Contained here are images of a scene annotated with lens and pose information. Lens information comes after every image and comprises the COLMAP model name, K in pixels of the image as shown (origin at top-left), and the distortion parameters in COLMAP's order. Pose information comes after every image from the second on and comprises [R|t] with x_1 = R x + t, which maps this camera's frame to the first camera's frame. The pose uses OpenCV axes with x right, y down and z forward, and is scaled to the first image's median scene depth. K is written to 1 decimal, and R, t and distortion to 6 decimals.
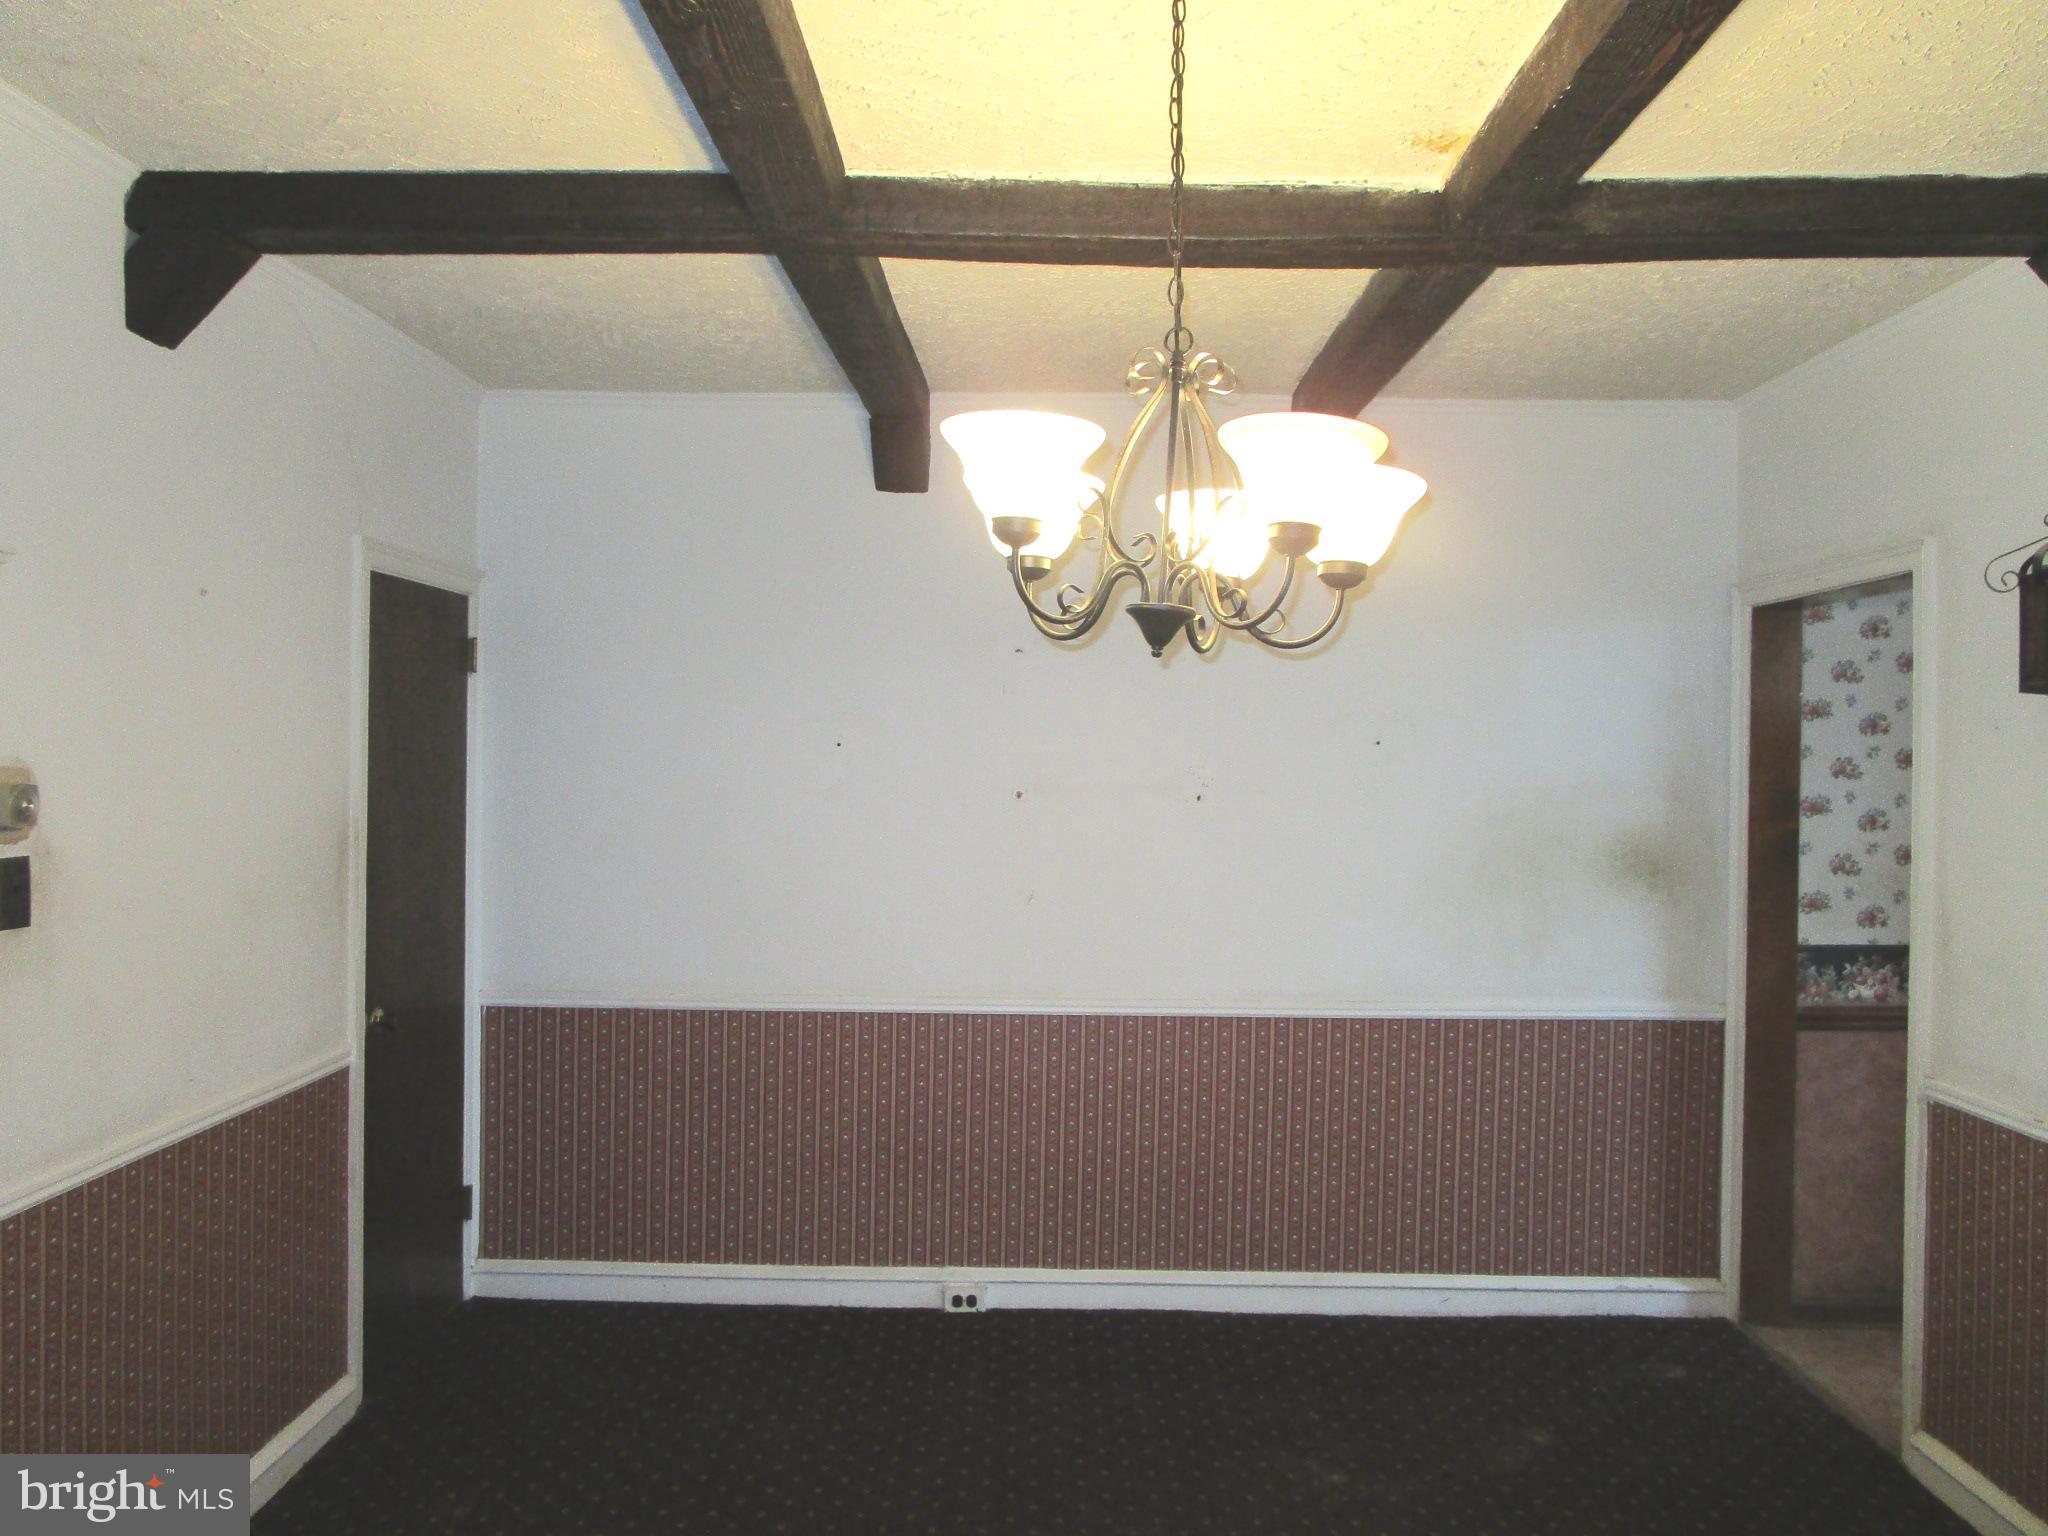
lens RADIAL K [[1293.8, 0, 1025.3], [0, 1293.8, 809.5], [0, 0, 1]] dist [-0.005534, 0.000846]
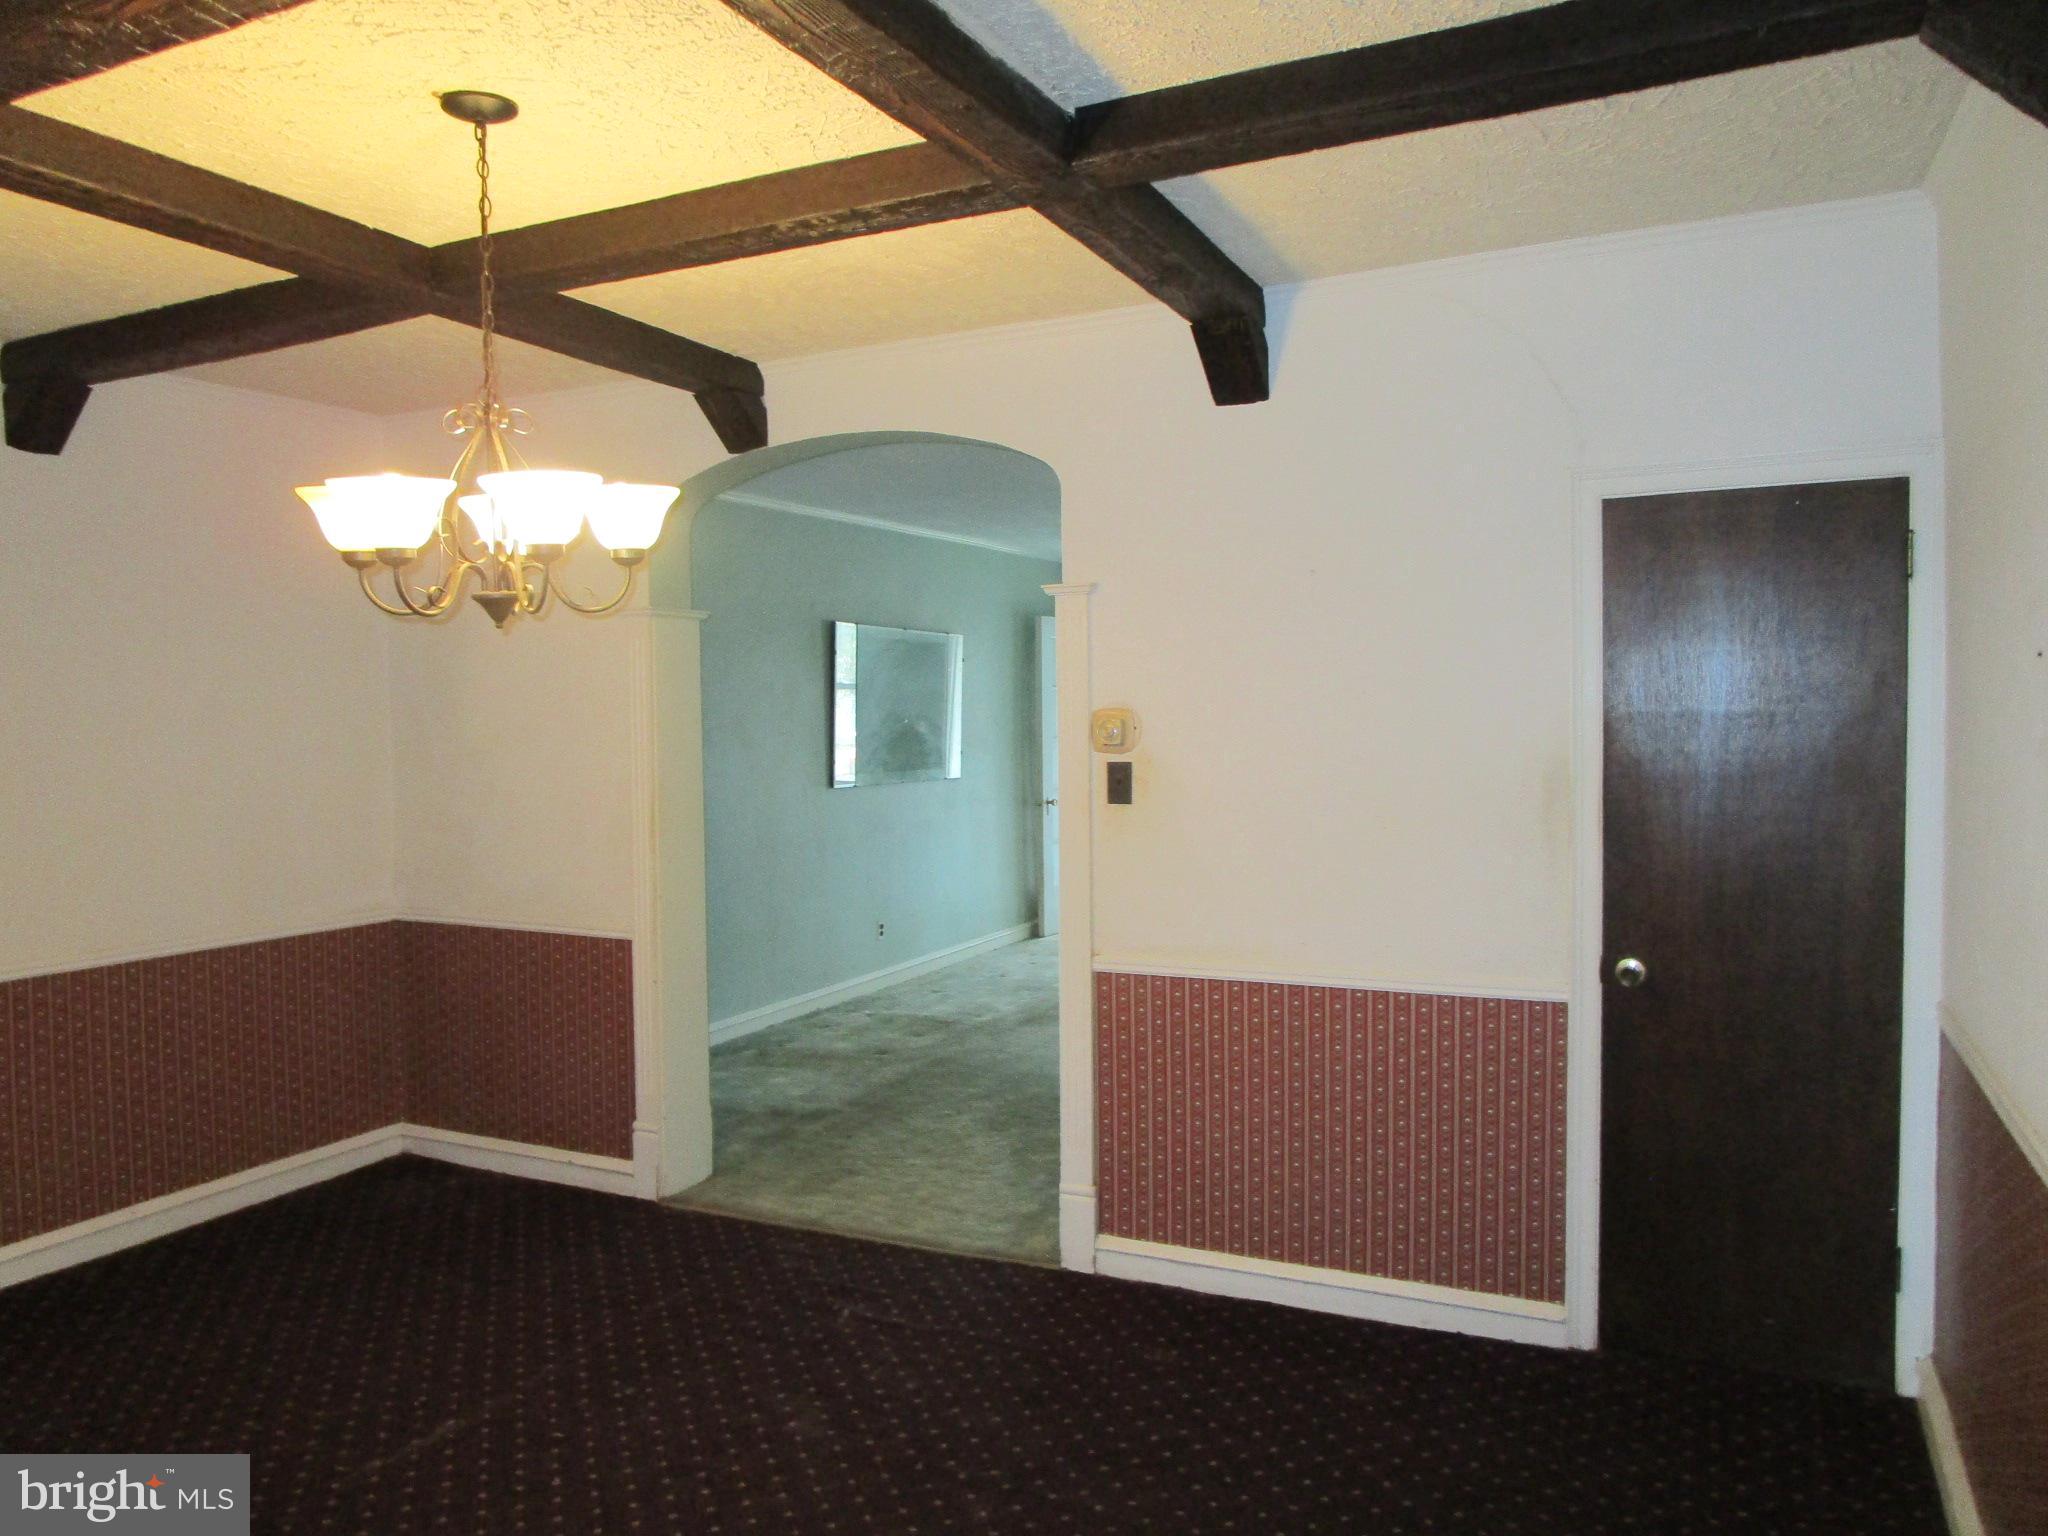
lens RADIAL K [[1447.0, 0, 1013.0], [0, 1447.0, 768.7], [0, 0, 1]] dist [-0.033959, 0.009740]
pose [[0.901262, -0.013261, -0.433071, 0.602943], [0.014380, 0.999896, -0.000691, 0.010268], [0.433035, -0.005605, 0.901359, 0.001629]]
